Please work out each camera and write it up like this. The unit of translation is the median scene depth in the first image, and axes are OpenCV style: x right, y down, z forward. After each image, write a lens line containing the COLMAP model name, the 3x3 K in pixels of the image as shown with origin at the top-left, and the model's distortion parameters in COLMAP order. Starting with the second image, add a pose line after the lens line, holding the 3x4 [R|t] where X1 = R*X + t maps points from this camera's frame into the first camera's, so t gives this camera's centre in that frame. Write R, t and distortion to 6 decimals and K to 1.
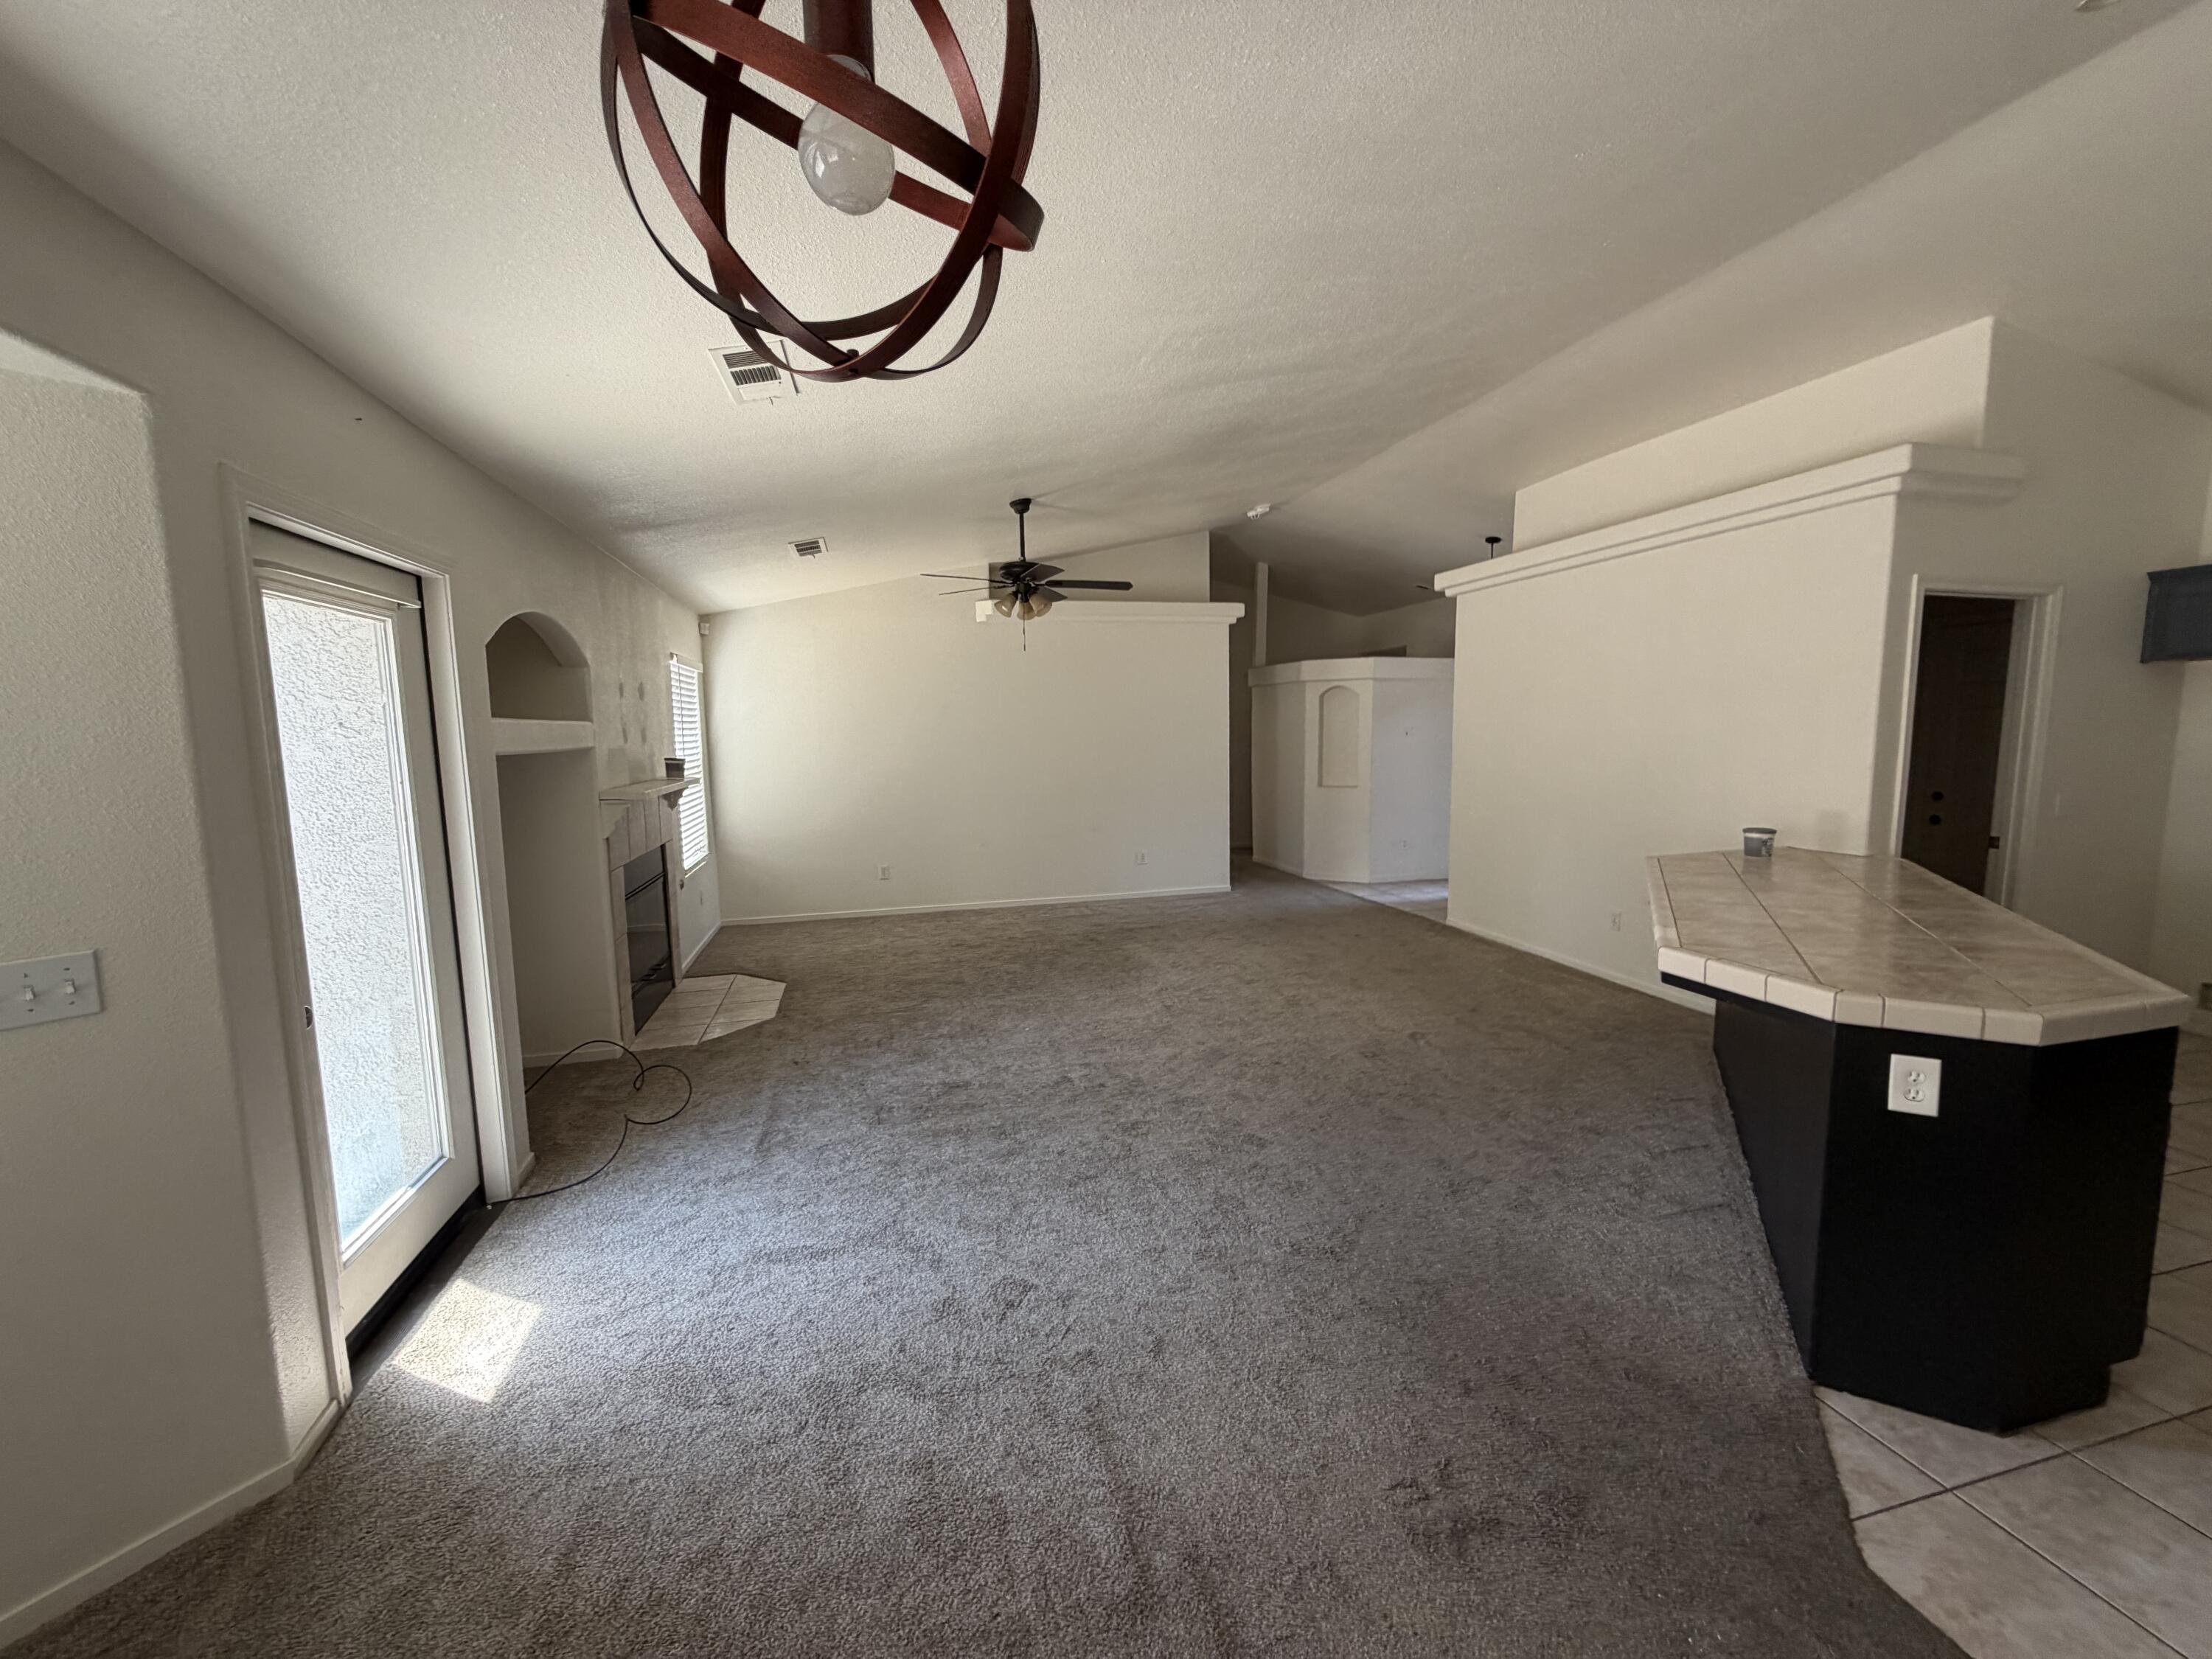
lens RADIAL K [[879.2, 0, 1091.8], [0, 879.2, 824.7], [0, 0, 1]] dist [-0.007138, 0.001027]
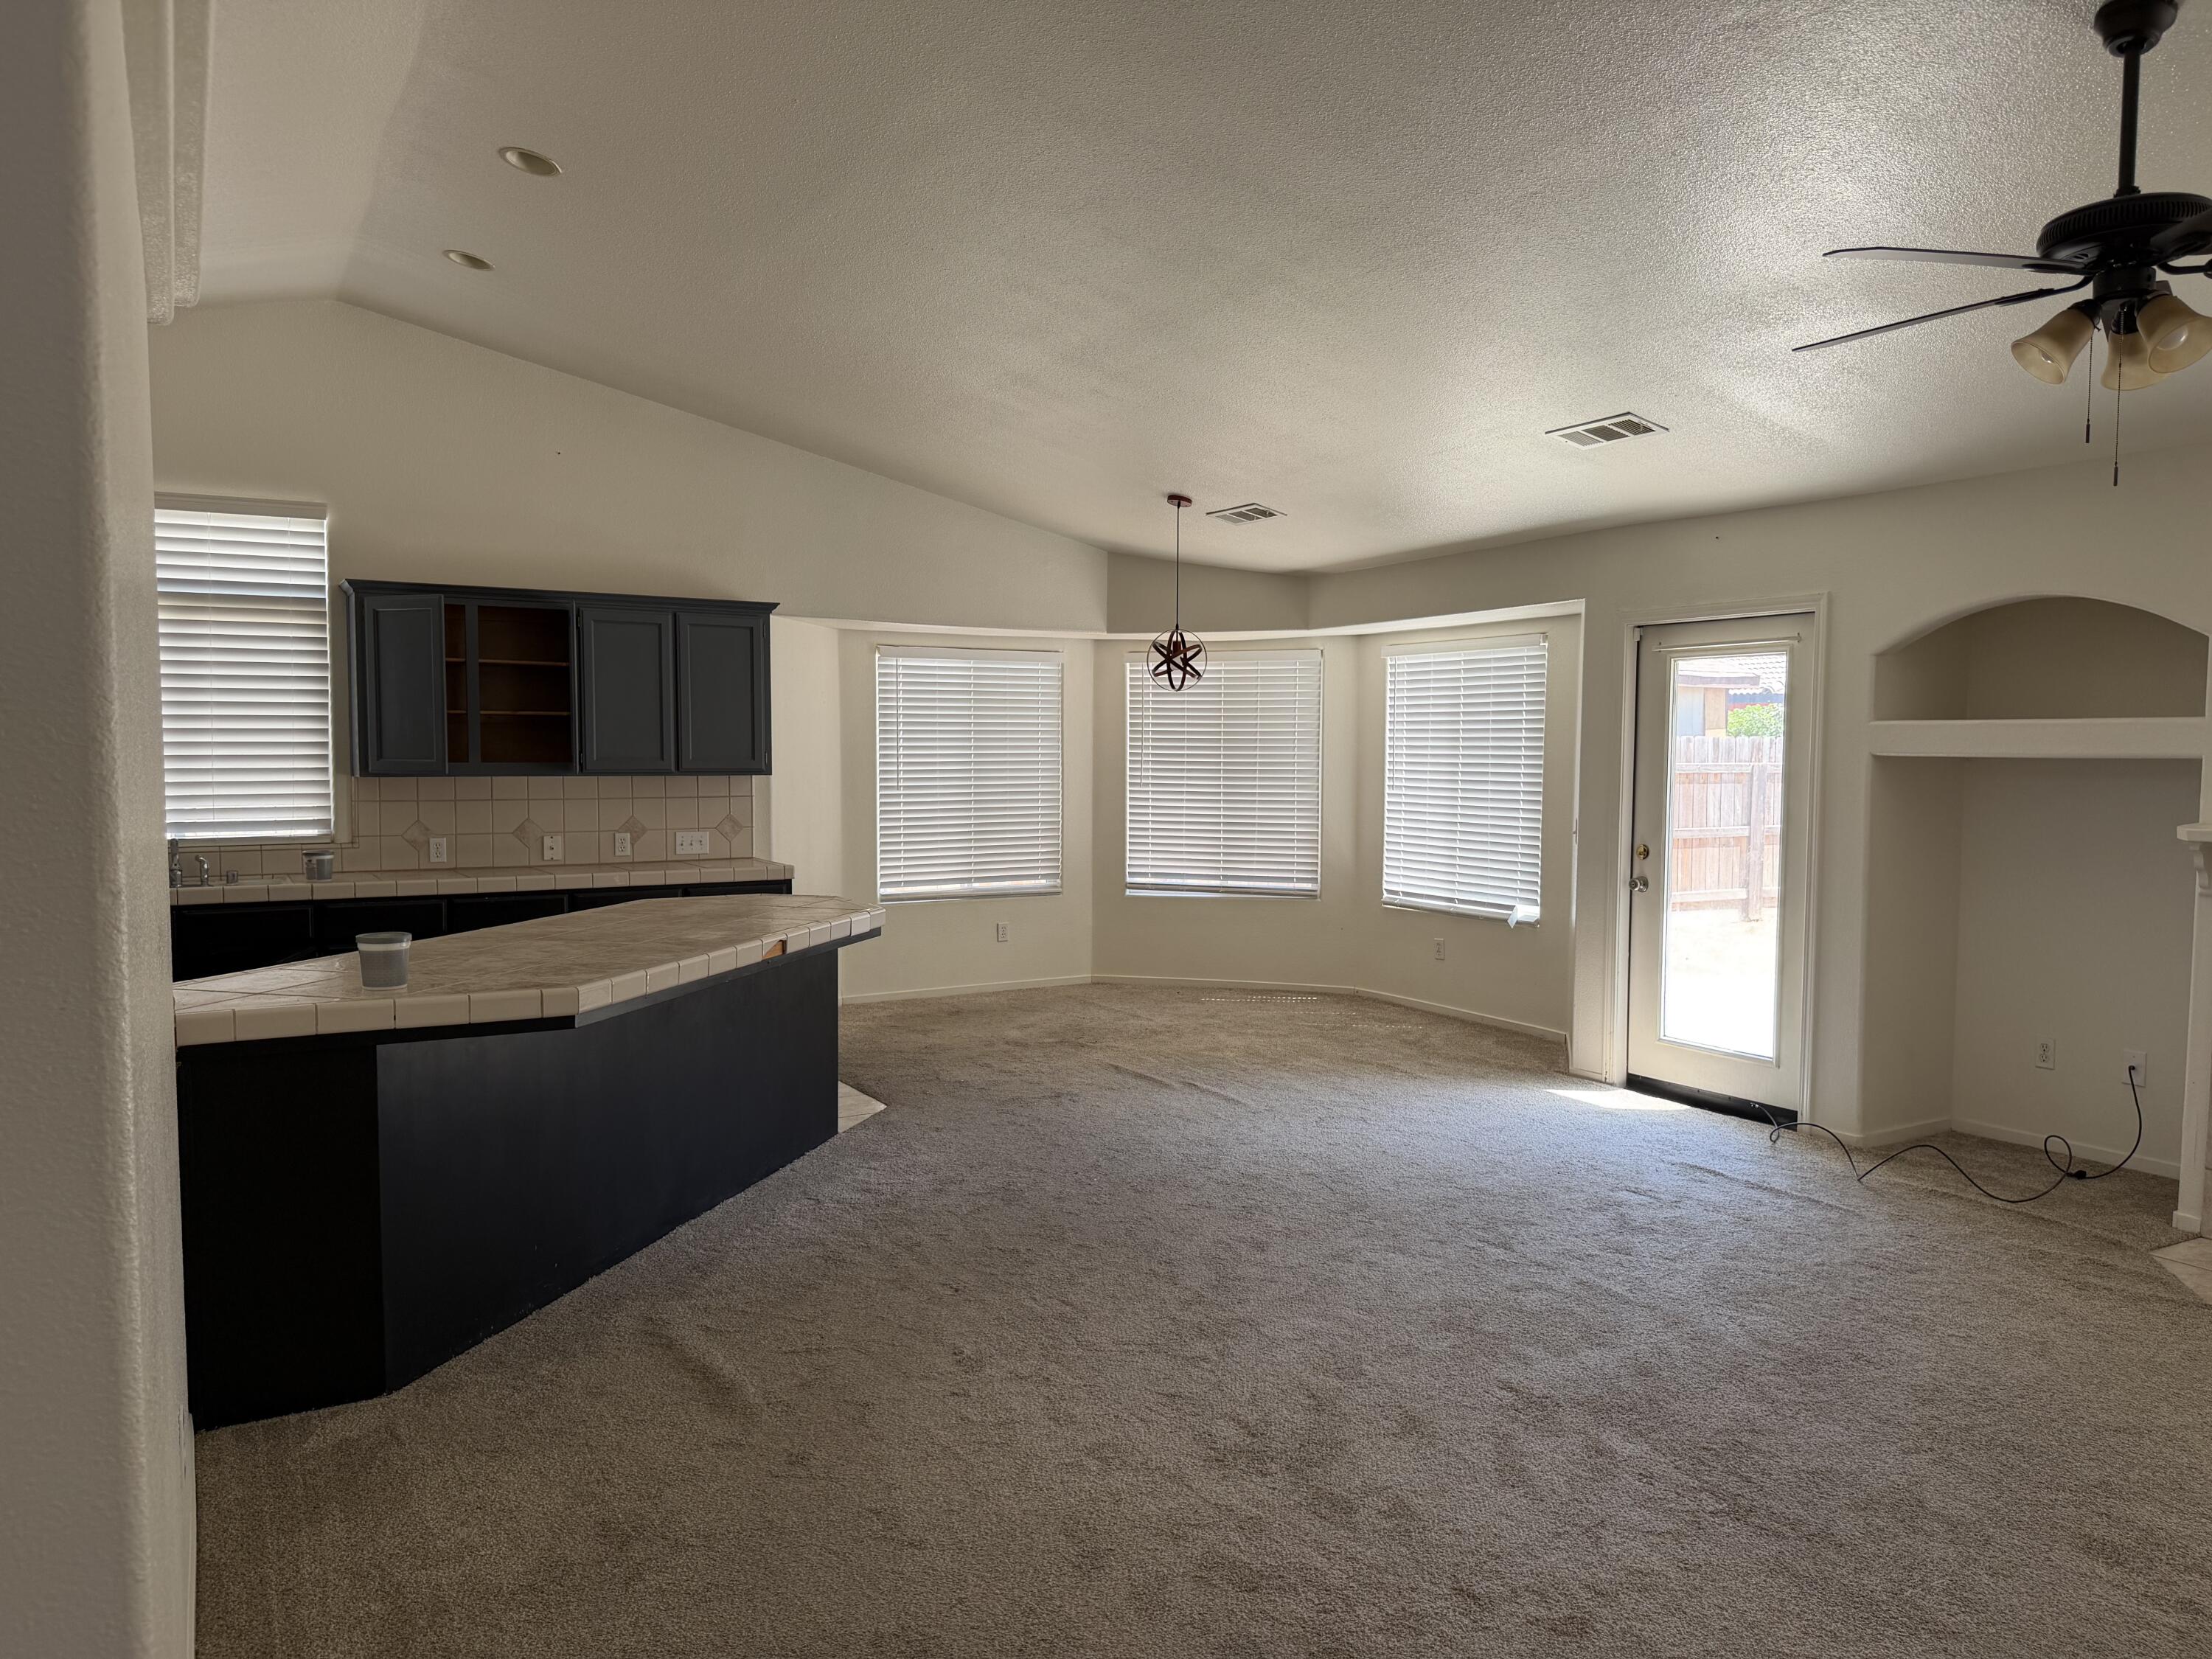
lens RADIAL K [[1548.0, 0, 1105.8], [0, 1548.0, 835.4], [0, 0, 1]] dist [0.047089, -0.066108]
pose [[-0.959512, 0.028993, -0.280170, 0.650167], [-0.020425, 0.984907, 0.171873, -0.248764], [0.280925, 0.170636, -0.944439, 2.181012]]
